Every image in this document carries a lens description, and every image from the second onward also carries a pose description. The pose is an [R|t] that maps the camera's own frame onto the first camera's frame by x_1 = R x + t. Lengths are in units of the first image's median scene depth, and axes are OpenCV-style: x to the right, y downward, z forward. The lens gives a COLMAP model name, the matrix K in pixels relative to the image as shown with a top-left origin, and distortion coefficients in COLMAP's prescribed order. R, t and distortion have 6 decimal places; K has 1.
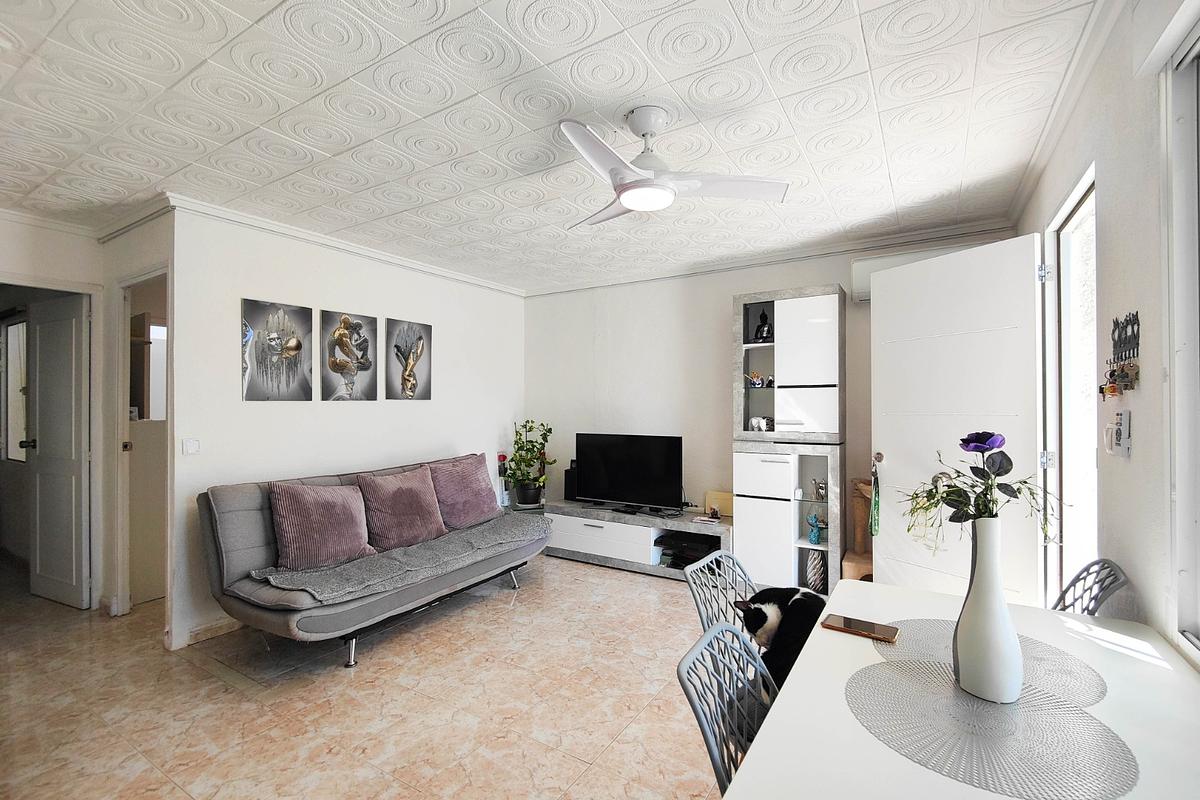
lens RADIAL K [[533.8, 0, 601.4], [0, 533.8, 404.4], [0, 0, 1]] dist [-0.003303, -0.001018]
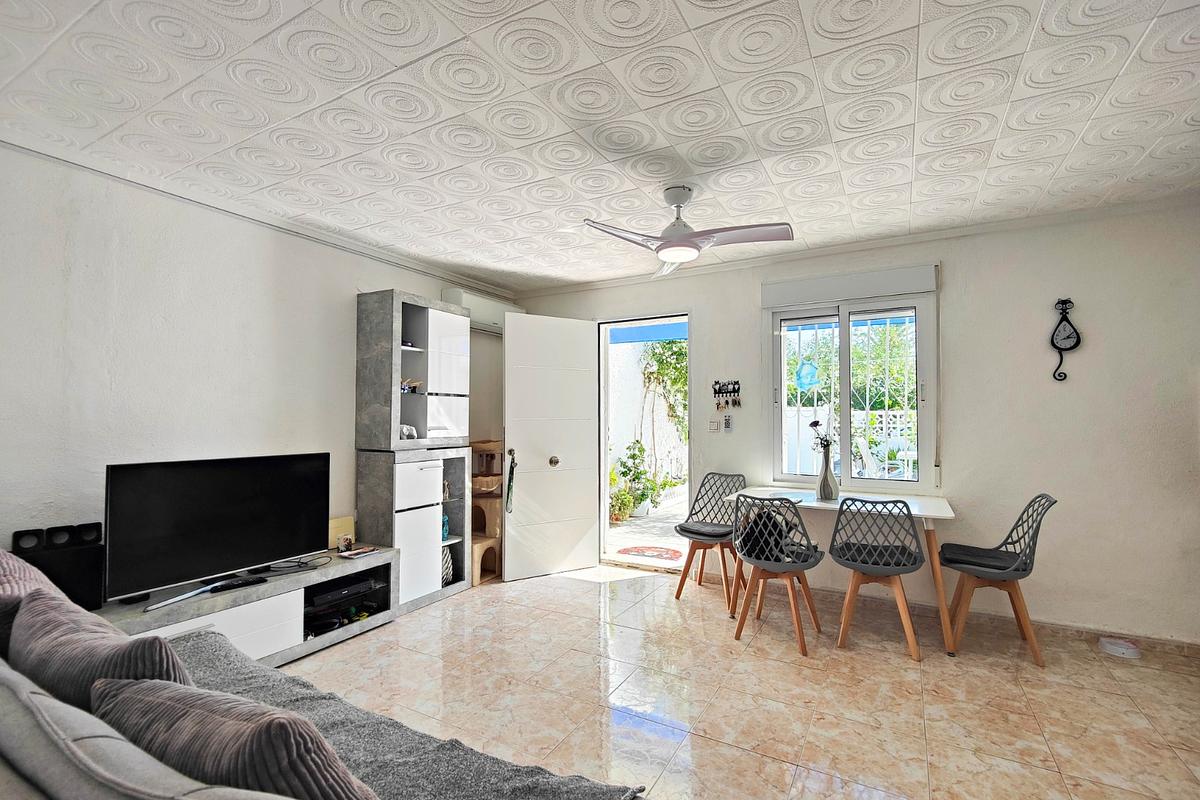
lens RADIAL K [[533.8, 0, 601.4], [0, 533.8, 404.4], [0, 0, 1]] dist [-0.003303, -0.001018]
pose [[-0.055653, 0.020829, 0.998233, -0.698700], [-0.003562, 0.999772, -0.021060, 0.007131], [-0.998444, -0.004728, -0.055566, 0.734326]]
